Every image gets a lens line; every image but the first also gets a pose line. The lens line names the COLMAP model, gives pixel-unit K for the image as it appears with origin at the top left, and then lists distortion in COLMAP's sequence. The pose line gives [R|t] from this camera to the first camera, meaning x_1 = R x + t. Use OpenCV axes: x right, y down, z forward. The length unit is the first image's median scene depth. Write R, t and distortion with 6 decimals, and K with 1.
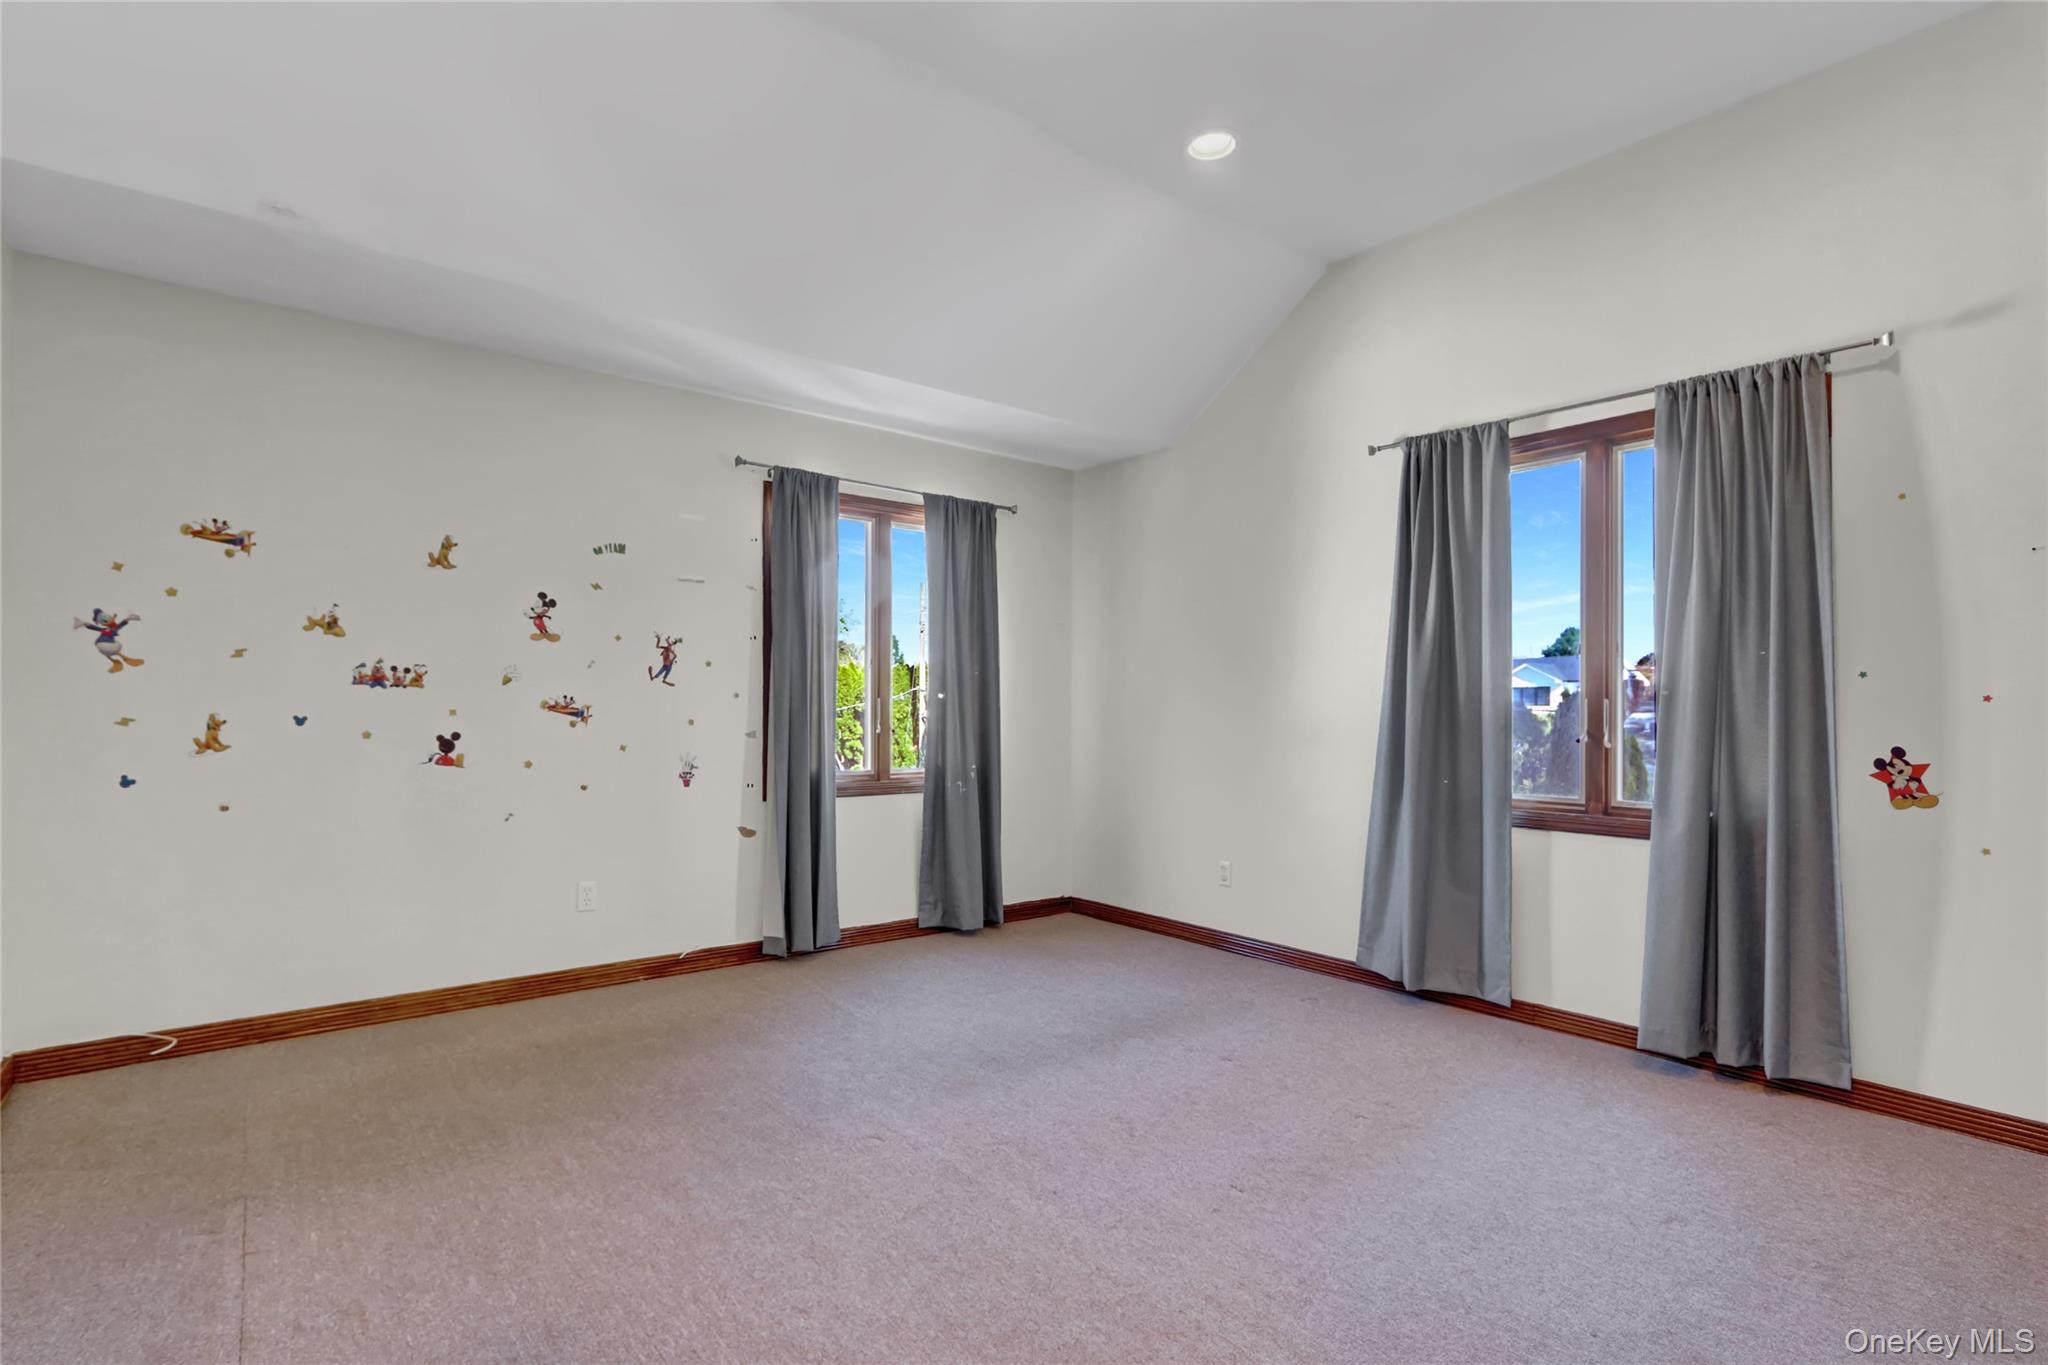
lens RADIAL K [[974.5, 0, 1011.8], [0, 974.5, 698.0], [0, 0, 1]] dist [-0.023960, 0.000379]
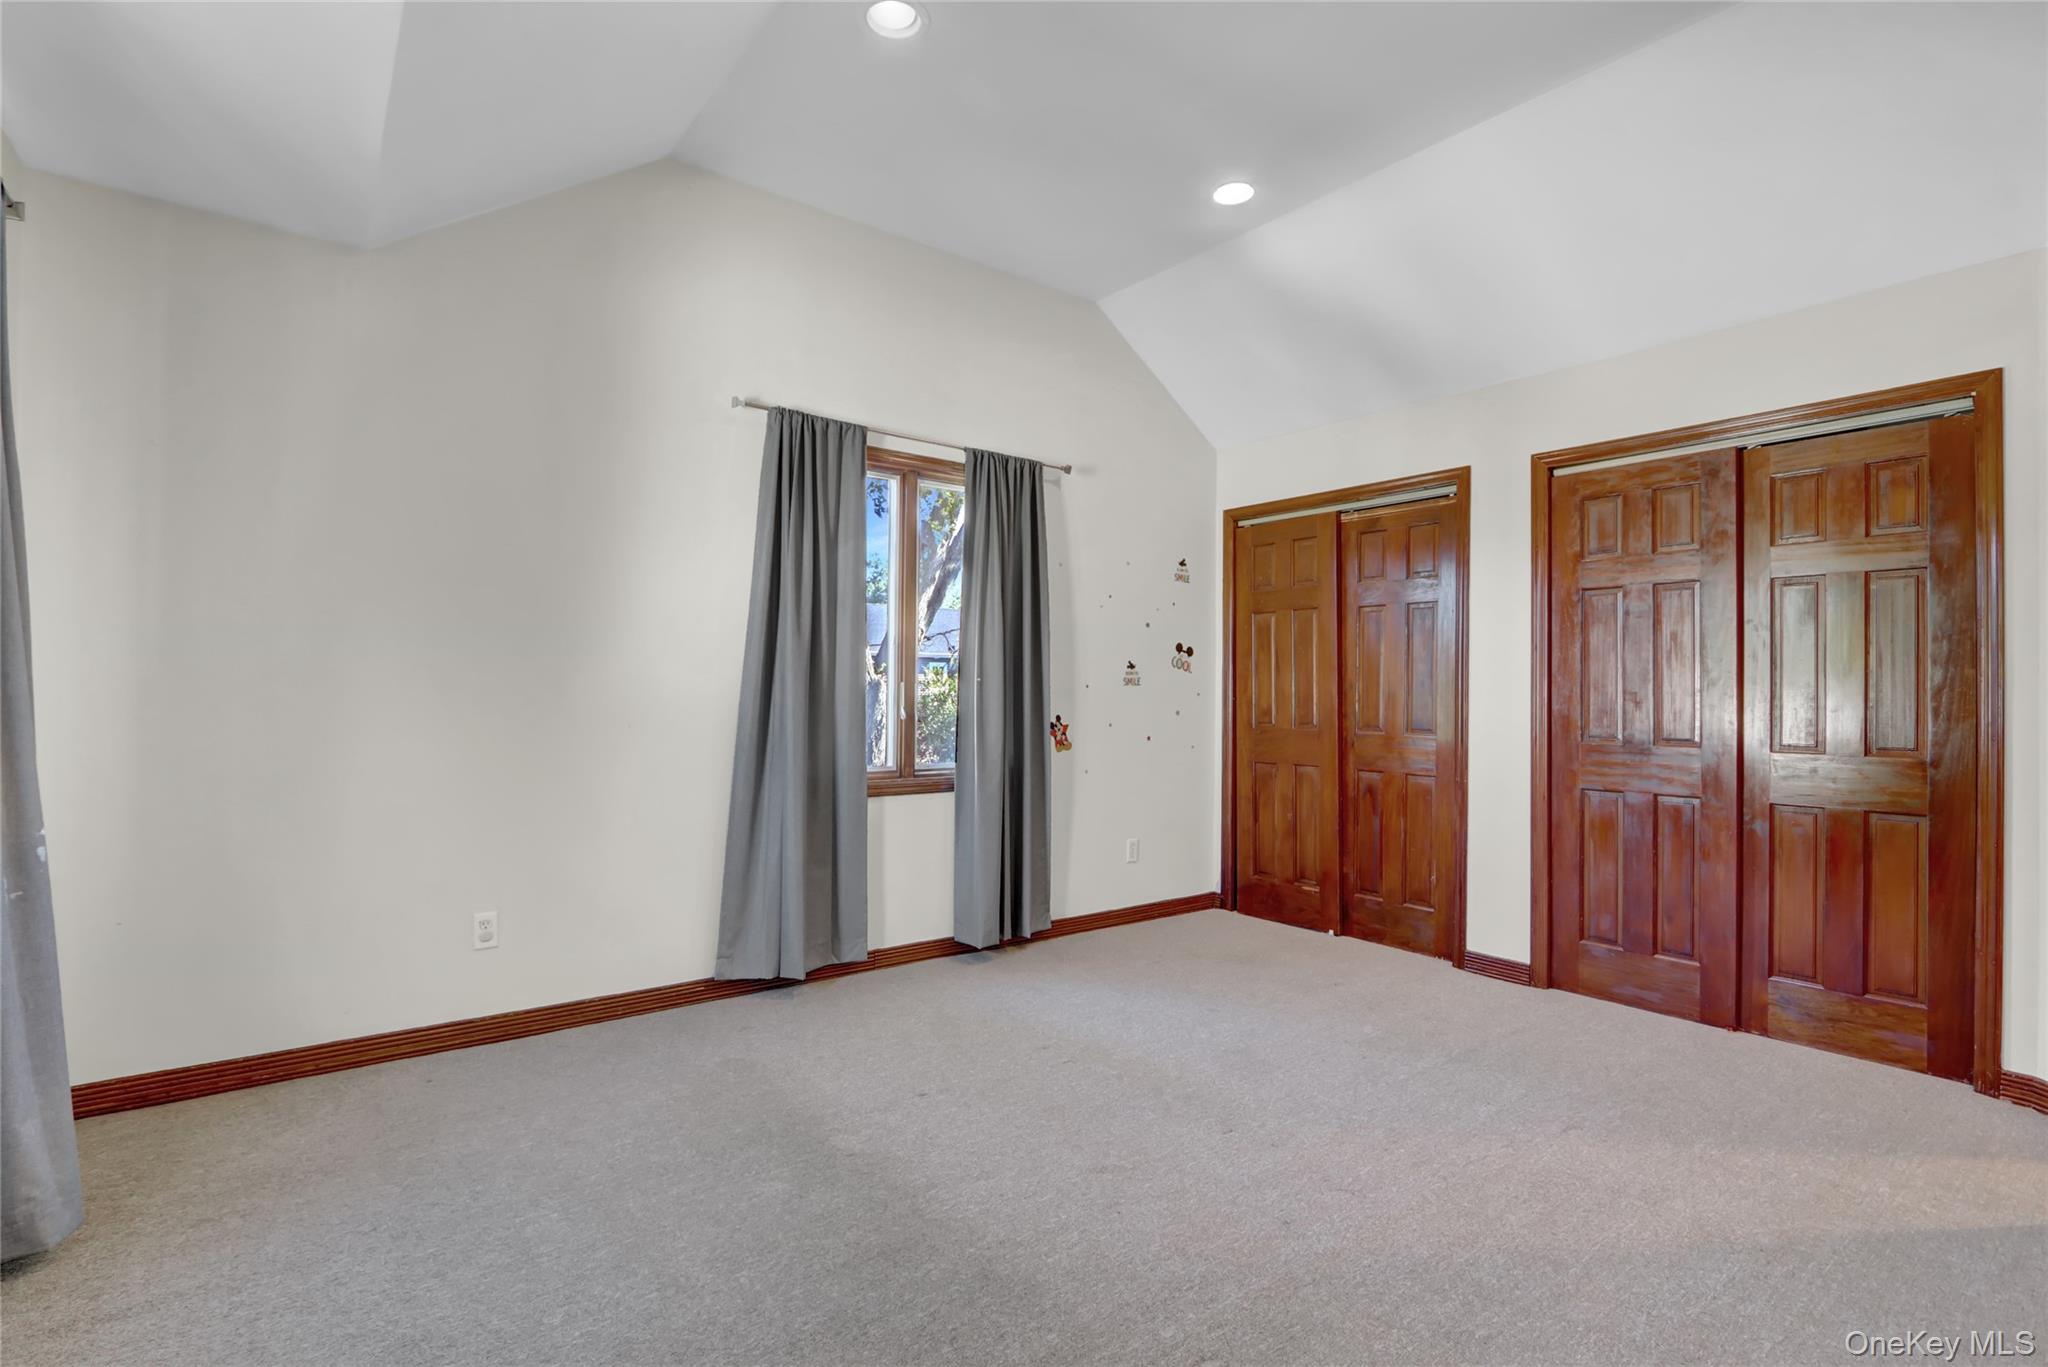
lens RADIAL K [[947.3, 0, 996.2], [0, 947.3, 688.3], [0, 0, 1]] dist [-0.013378, 0.000135]
pose [[0.026150, -0.004190, 0.999649, -0.570461], [-0.021778, 0.999752, 0.004760, -0.000423], [-0.999421, -0.021895, 0.026053, 0.833732]]
